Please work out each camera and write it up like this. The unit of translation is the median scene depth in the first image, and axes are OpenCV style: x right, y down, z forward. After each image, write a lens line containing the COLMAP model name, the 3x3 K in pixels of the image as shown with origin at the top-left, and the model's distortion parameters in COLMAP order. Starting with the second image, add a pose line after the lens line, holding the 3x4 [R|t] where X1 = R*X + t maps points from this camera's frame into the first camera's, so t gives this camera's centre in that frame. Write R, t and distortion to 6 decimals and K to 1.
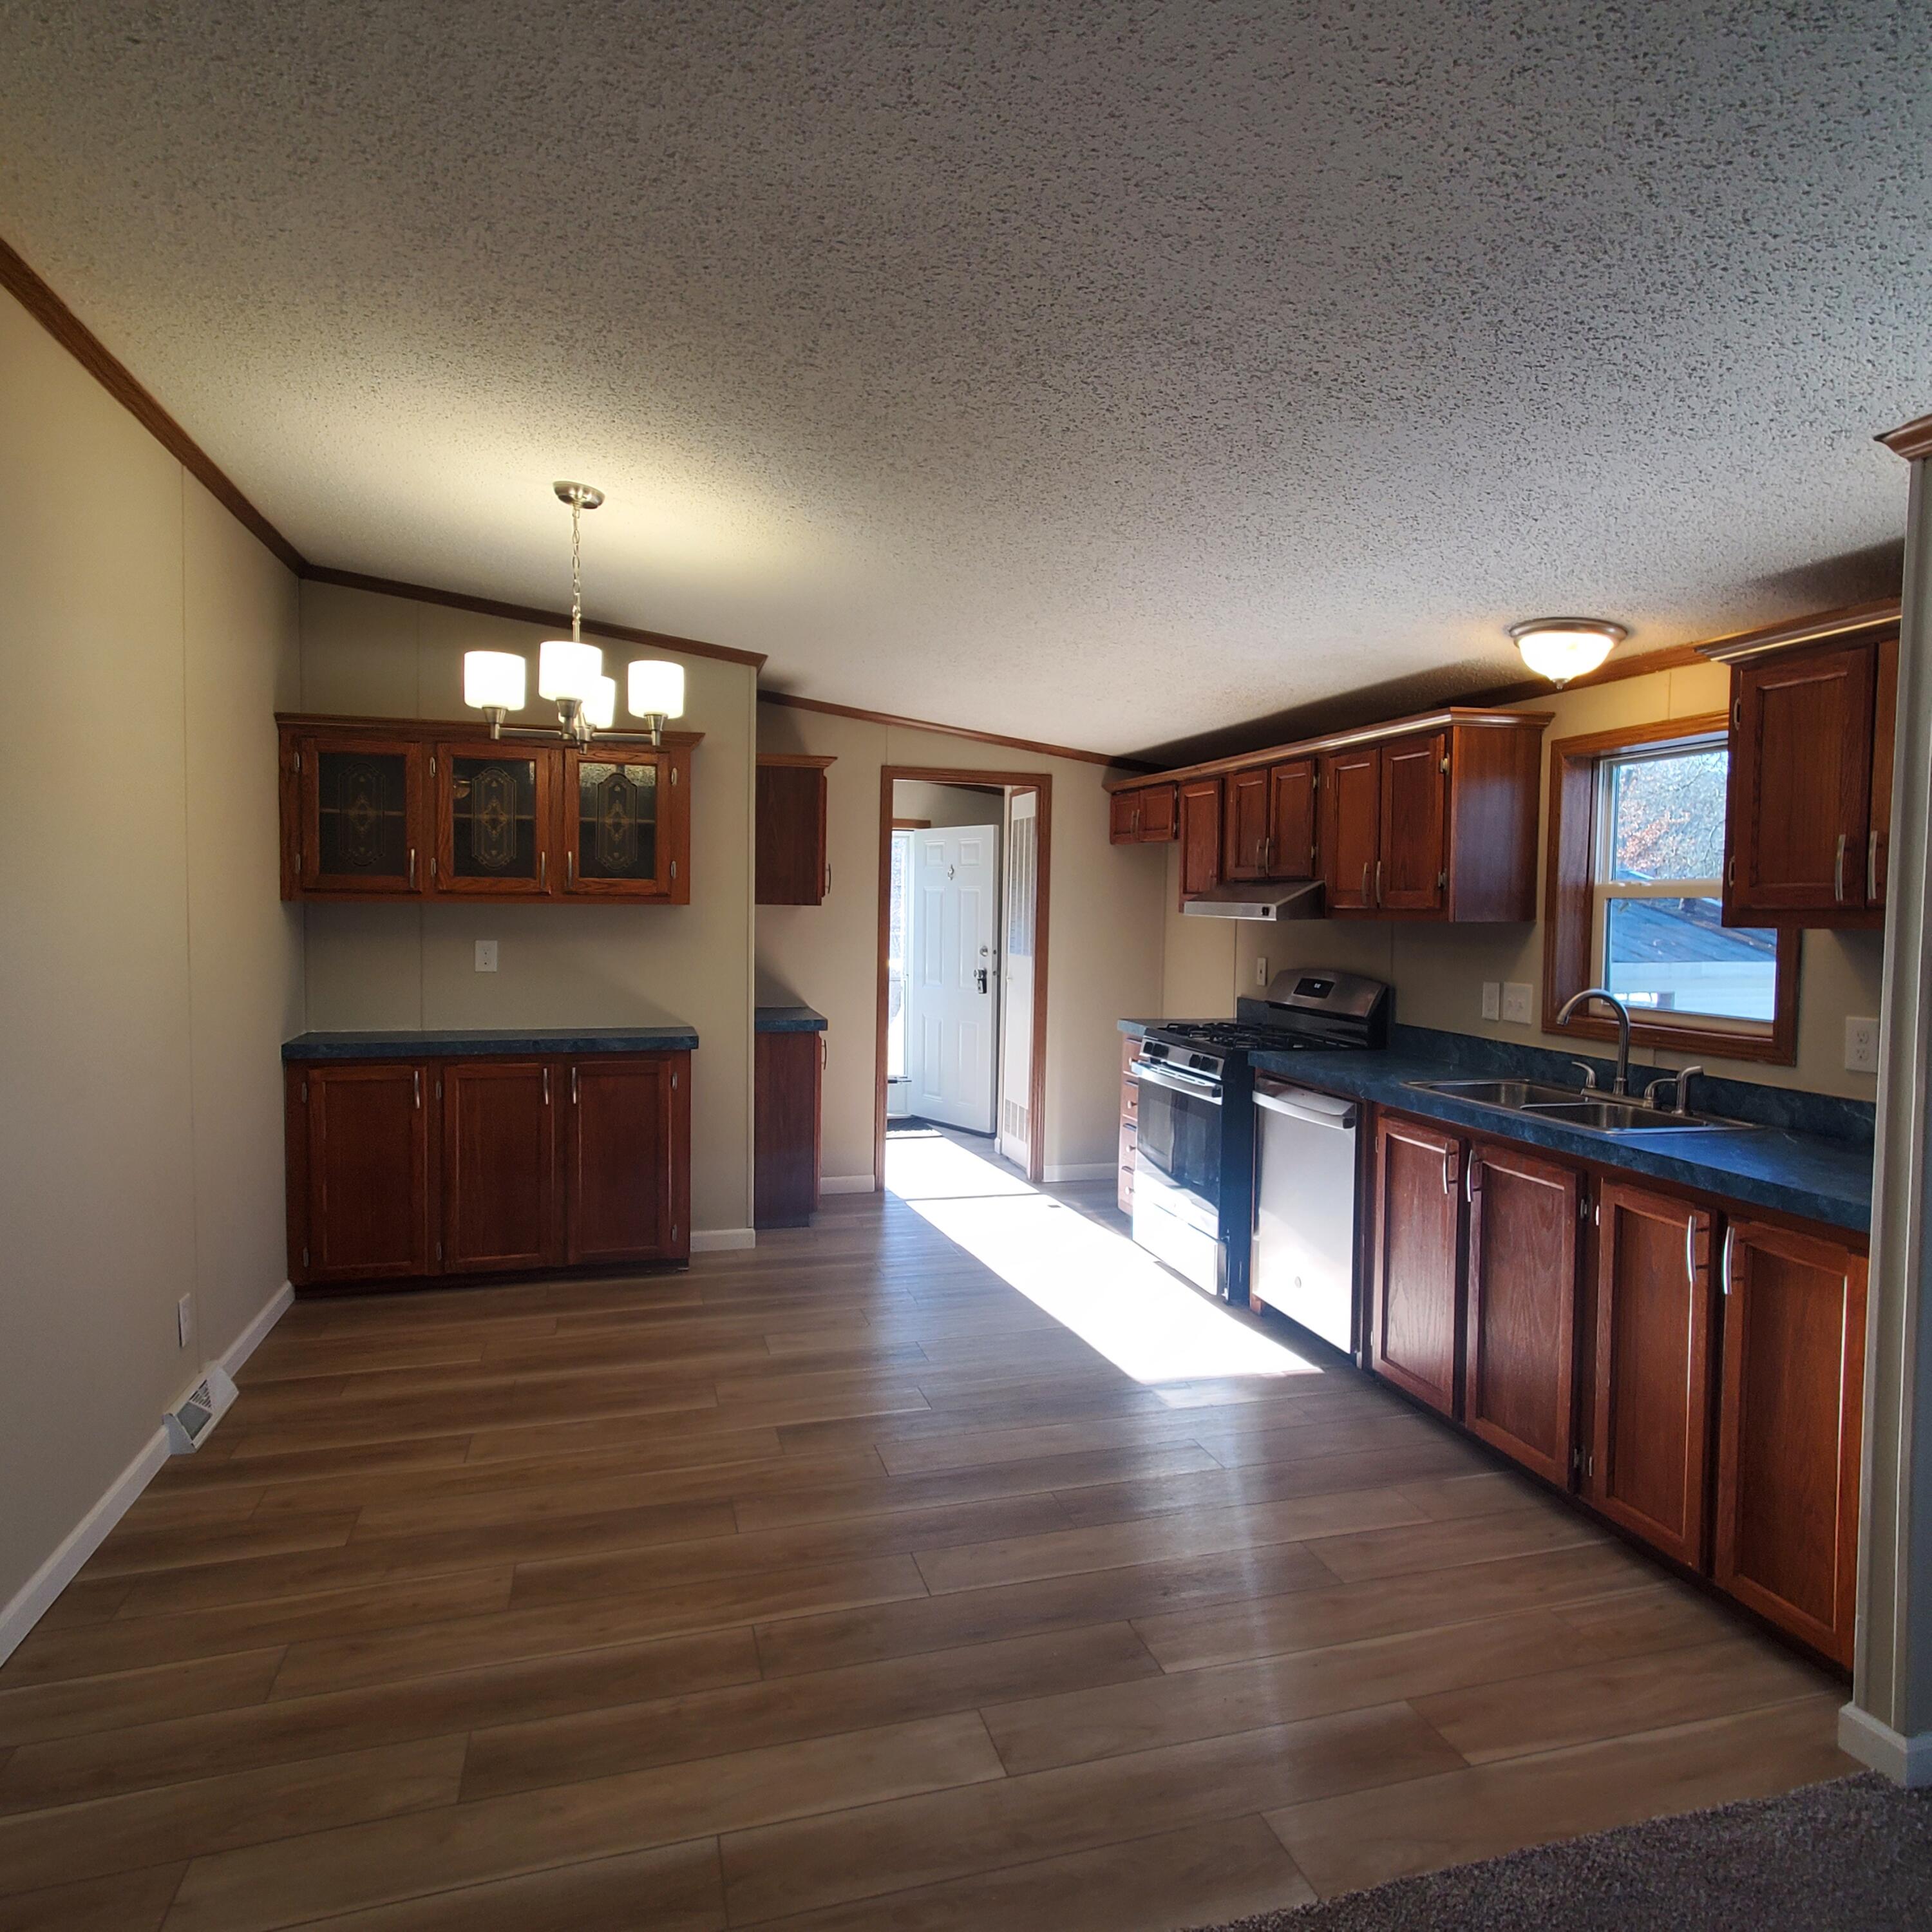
lens RADIAL K [[1232.1, 0, 982.4], [0, 1232.1, 955.2], [0, 0, 1]] dist [0.004917, 0.004805]
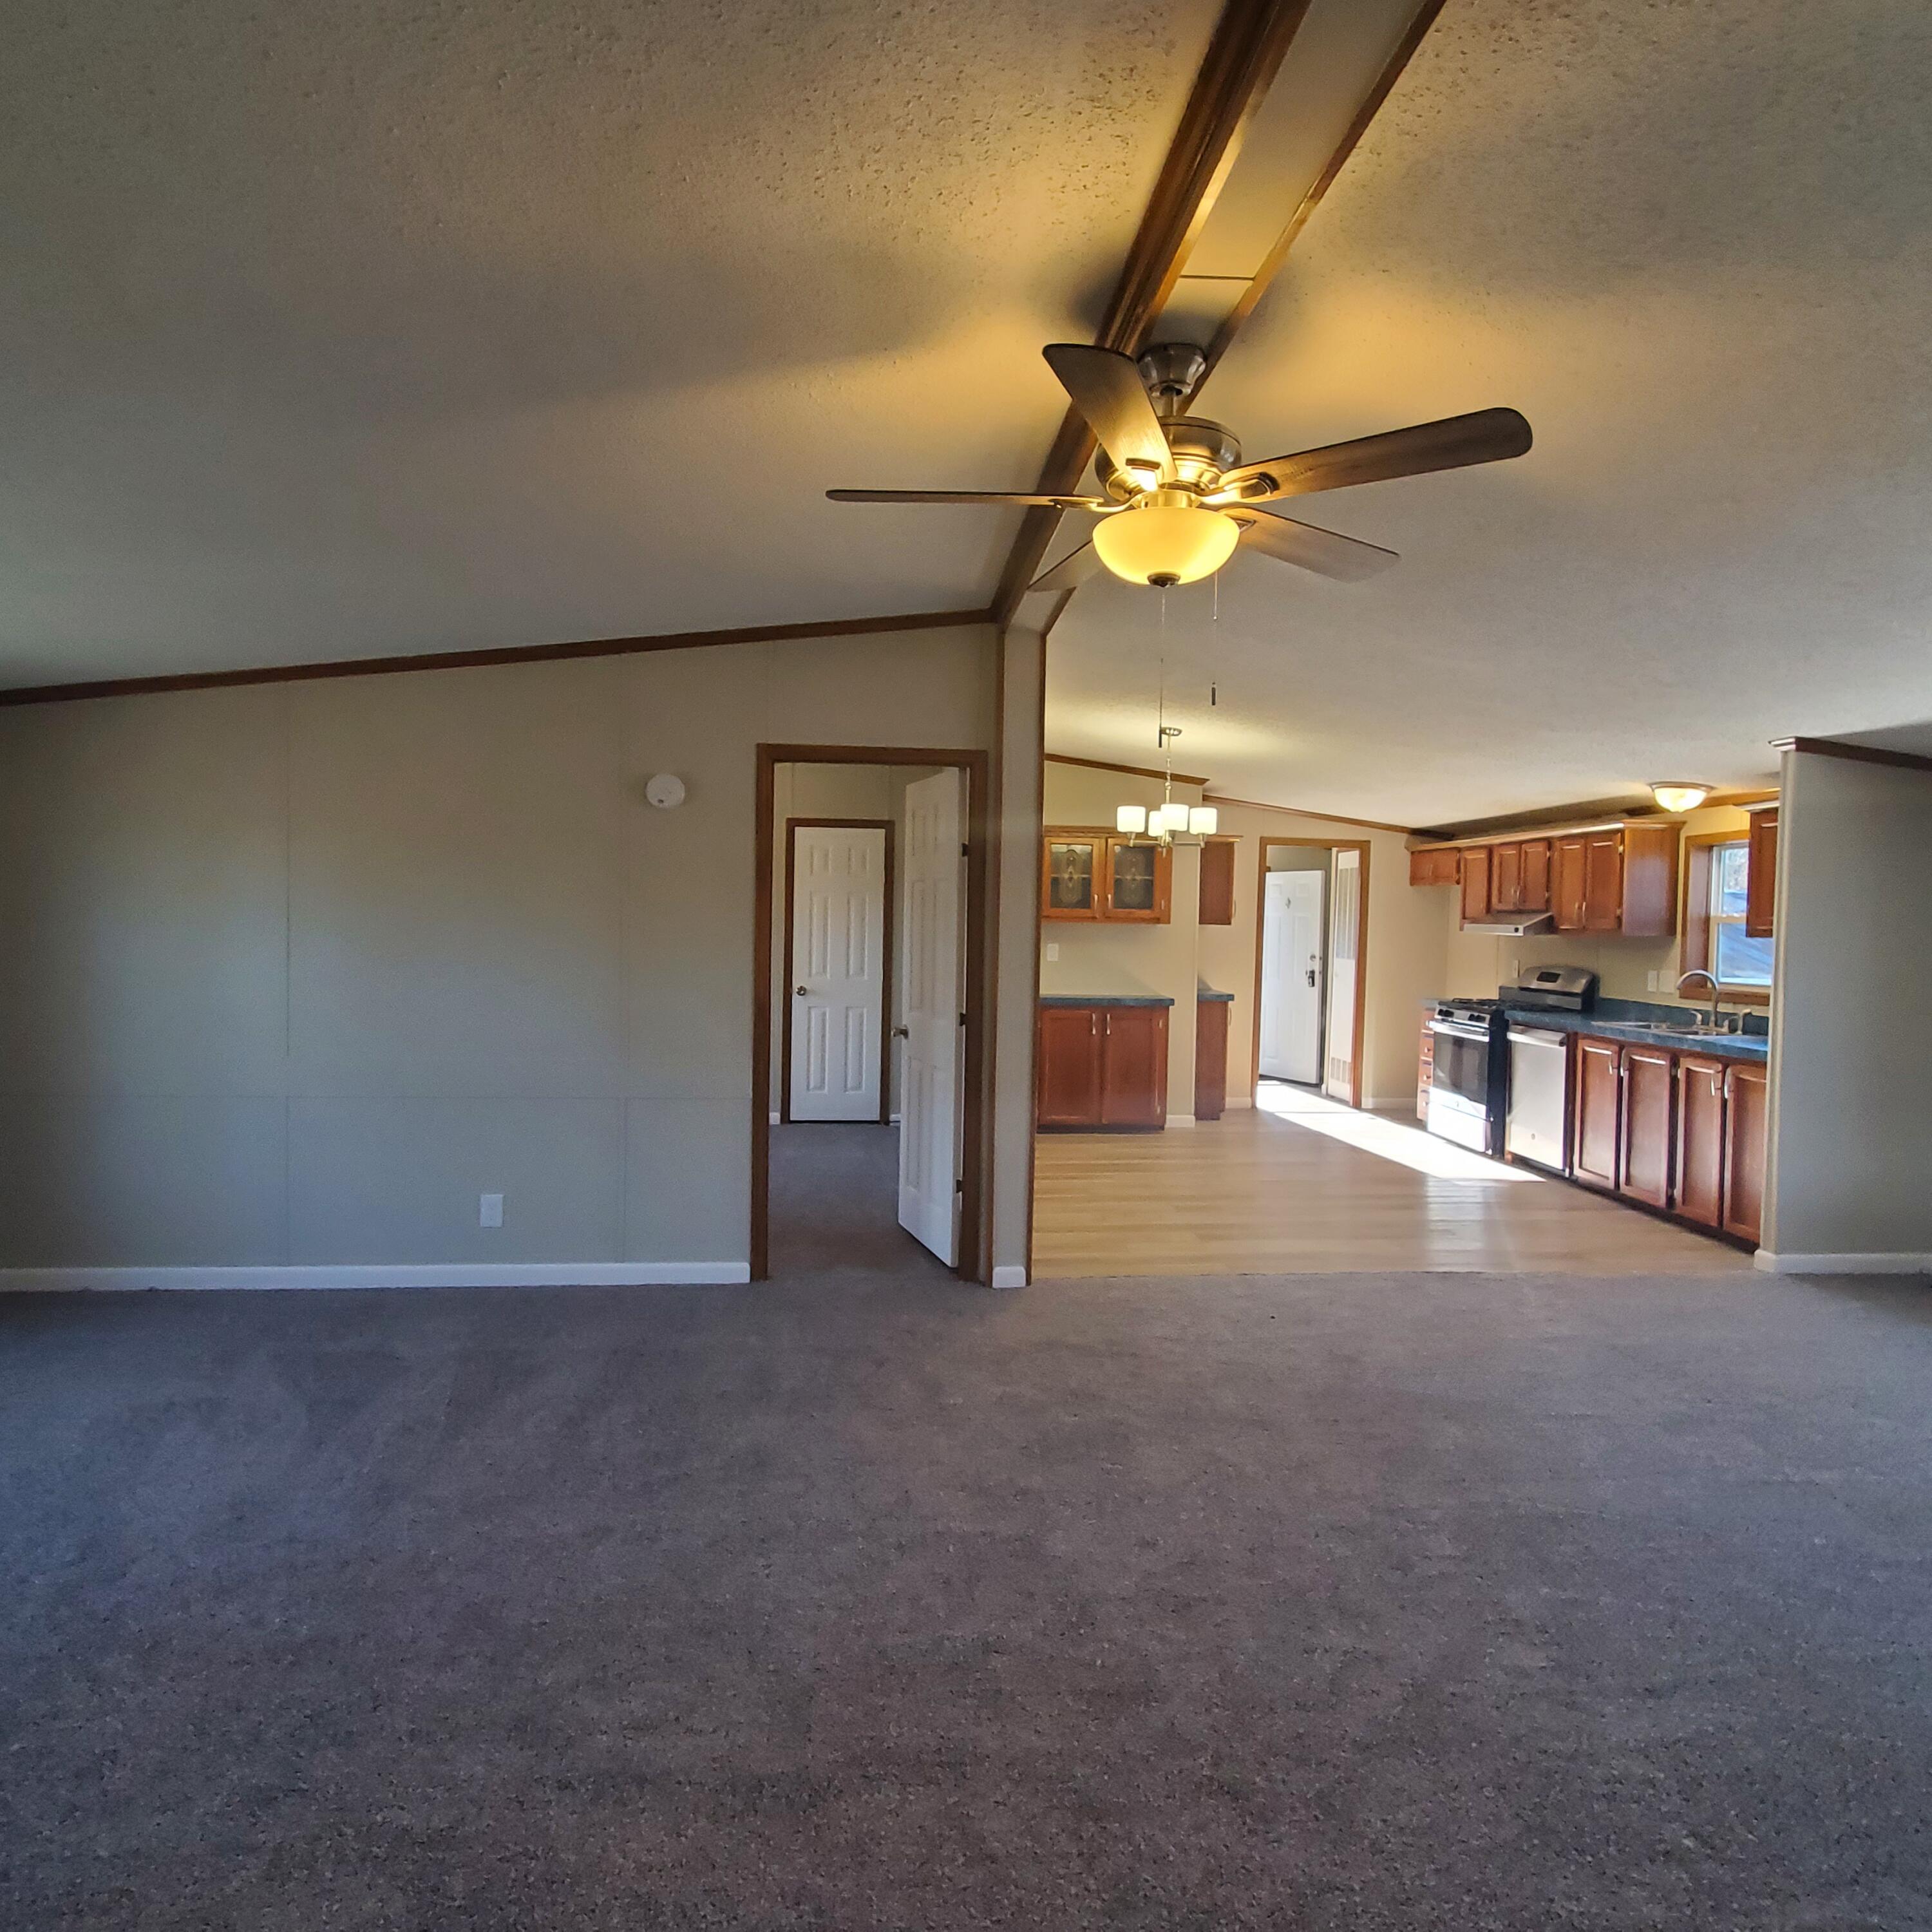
lens RADIAL K [[1232.1, 0, 977.6], [0, 1232.1, 958.4], [0, 0, 1]] dist [0.004917, 0.004805]
pose [[0.980450, 0.010853, -0.196470, -0.182713], [-0.013661, 0.999823, -0.012945, 0.039672], [0.196294, 0.015376, 0.980424, -0.900686]]
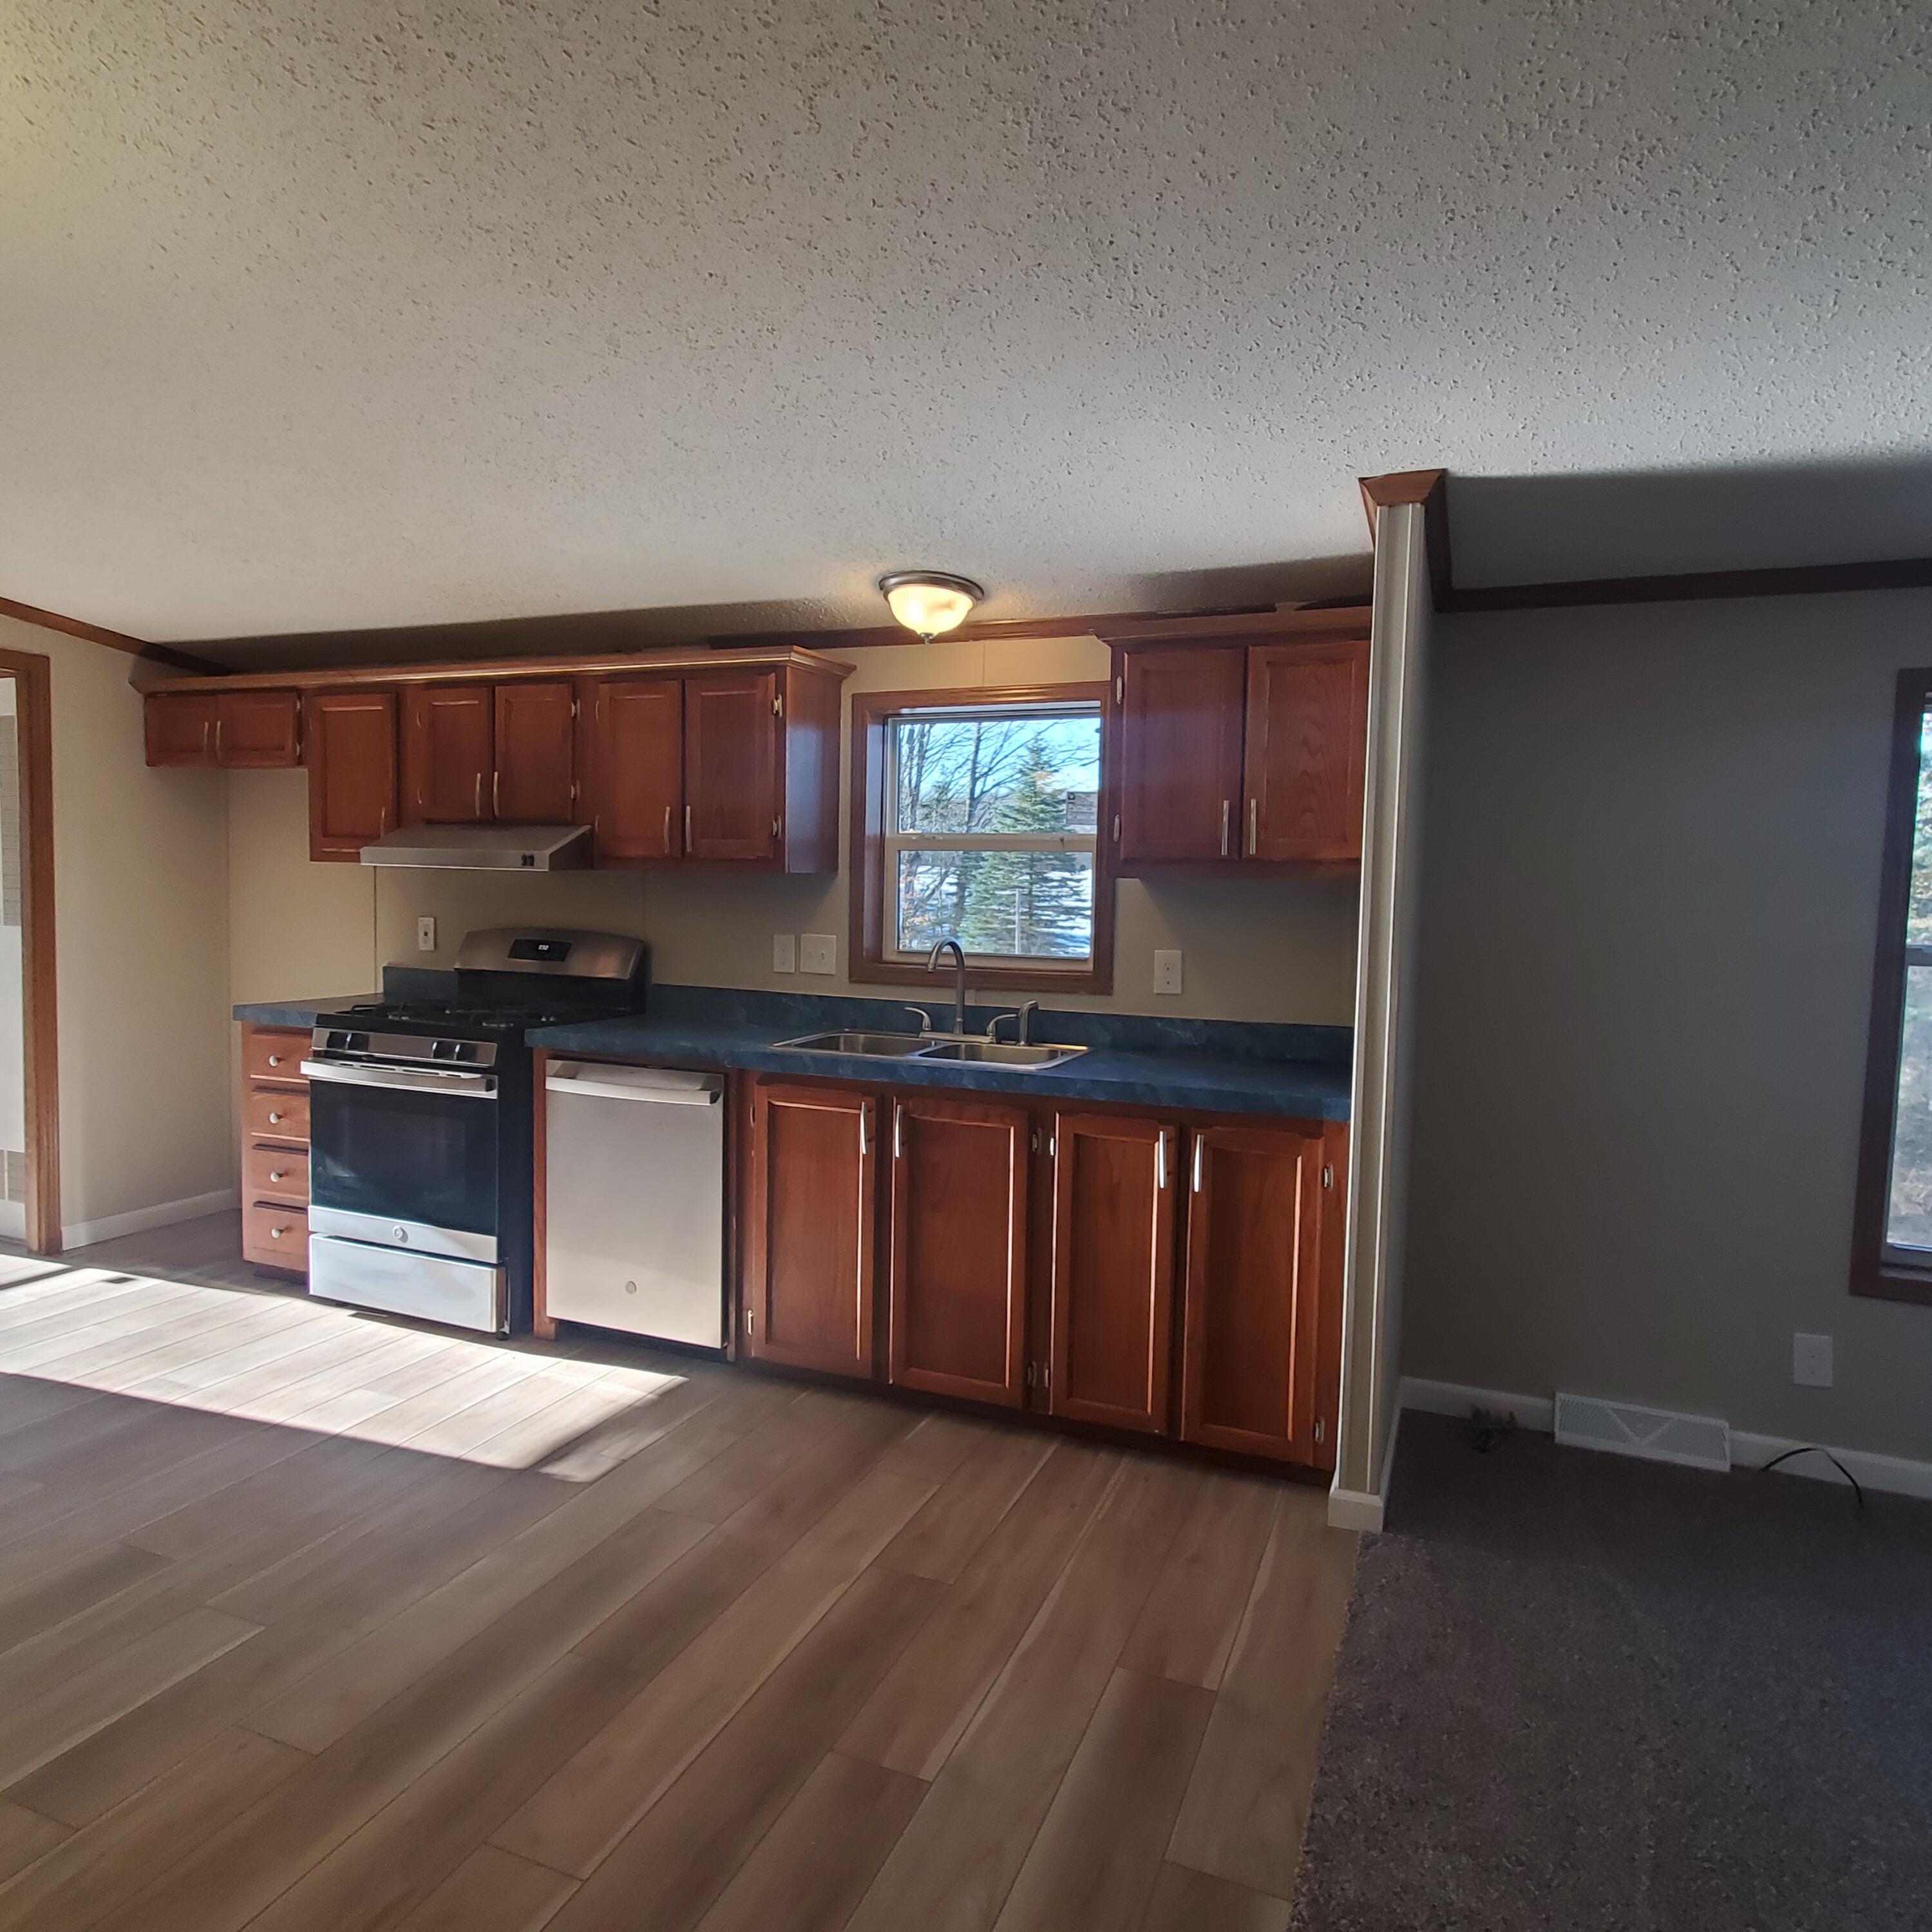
lens RADIAL K [[1232.1, 0, 979.3], [0, 1232.1, 955.1], [0, 0, 1]] dist [0.004917, 0.004805]
pose [[0.624702, -0.051340, 0.779174, -0.251321], [0.022054, 0.998598, 0.048116, -0.005536], [-0.780552, -0.012875, 0.624958, 0.262122]]
